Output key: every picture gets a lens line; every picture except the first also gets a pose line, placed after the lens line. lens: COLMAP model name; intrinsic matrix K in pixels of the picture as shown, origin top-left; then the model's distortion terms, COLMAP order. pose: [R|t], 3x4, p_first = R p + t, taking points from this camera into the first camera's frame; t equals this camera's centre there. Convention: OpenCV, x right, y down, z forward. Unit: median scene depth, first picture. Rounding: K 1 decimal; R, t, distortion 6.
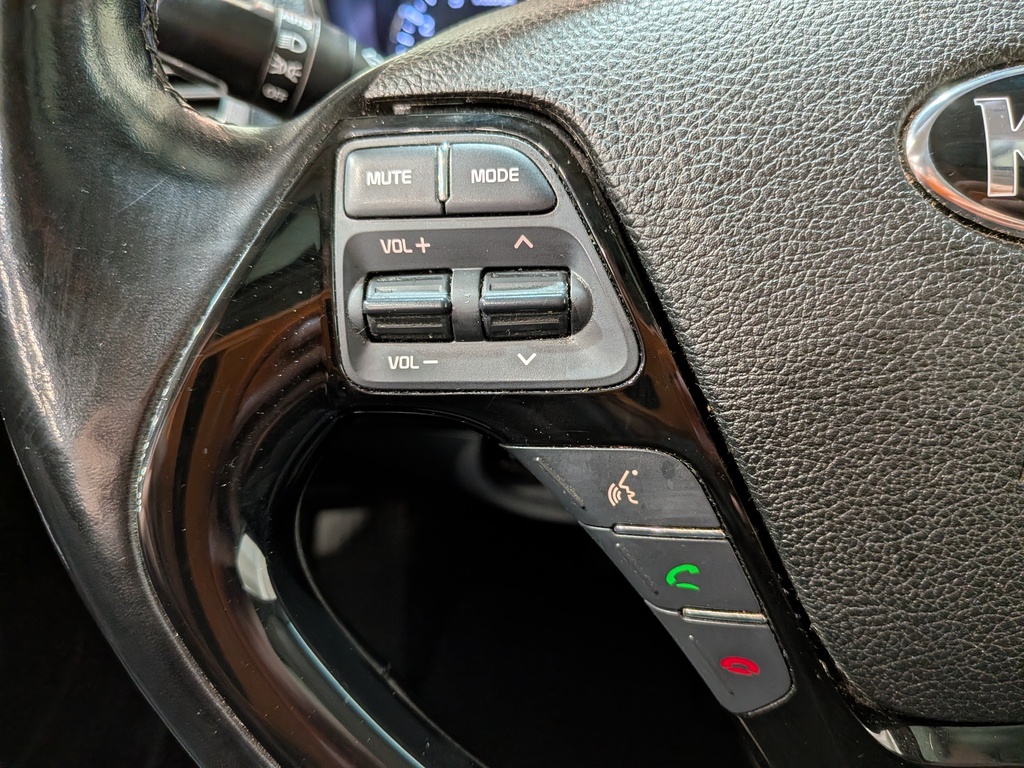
lens RADIAL K [[779.8, 0, 517.2], [0, 779.8, 391.0], [0, 0, 1]] dist [-0.000466, -0.006846]
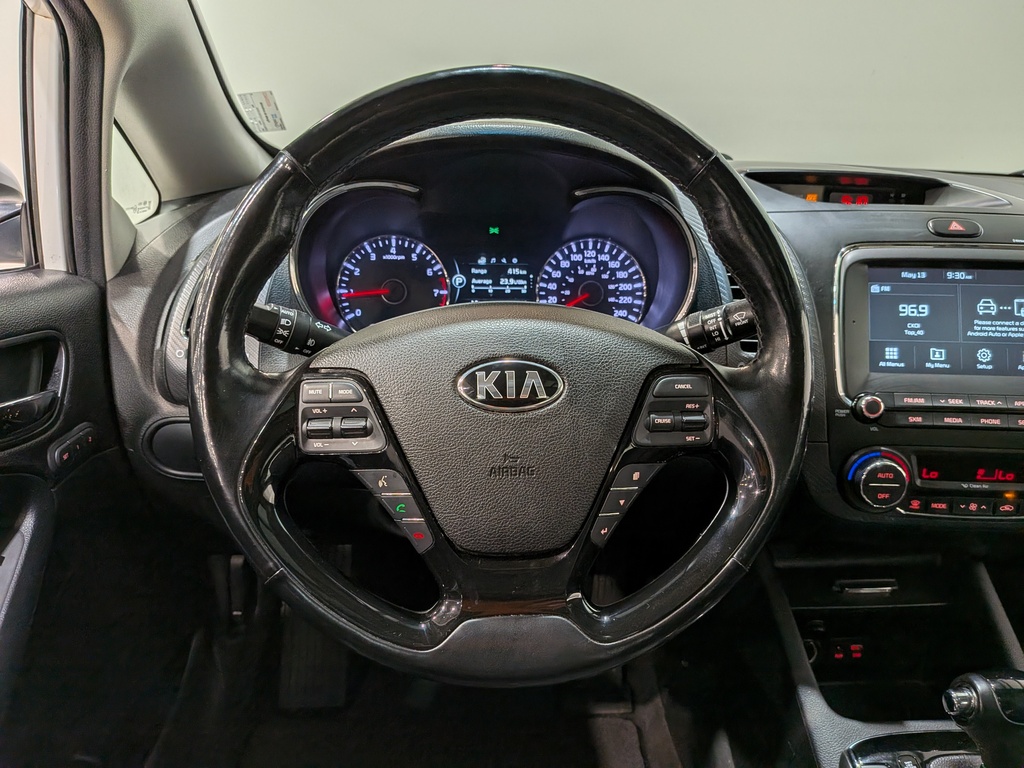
lens RADIAL K [[753.2, 0, 514.9], [0, 753.2, 399.5], [0, 0, 1]] dist [0.066490, -0.128168]
pose [[0.999190, 0.001589, 0.040198, 0.586043], [0.003291, 0.992640, -0.121060, 0.172661], [-0.040094, 0.121094, 0.991831, -2.365671]]
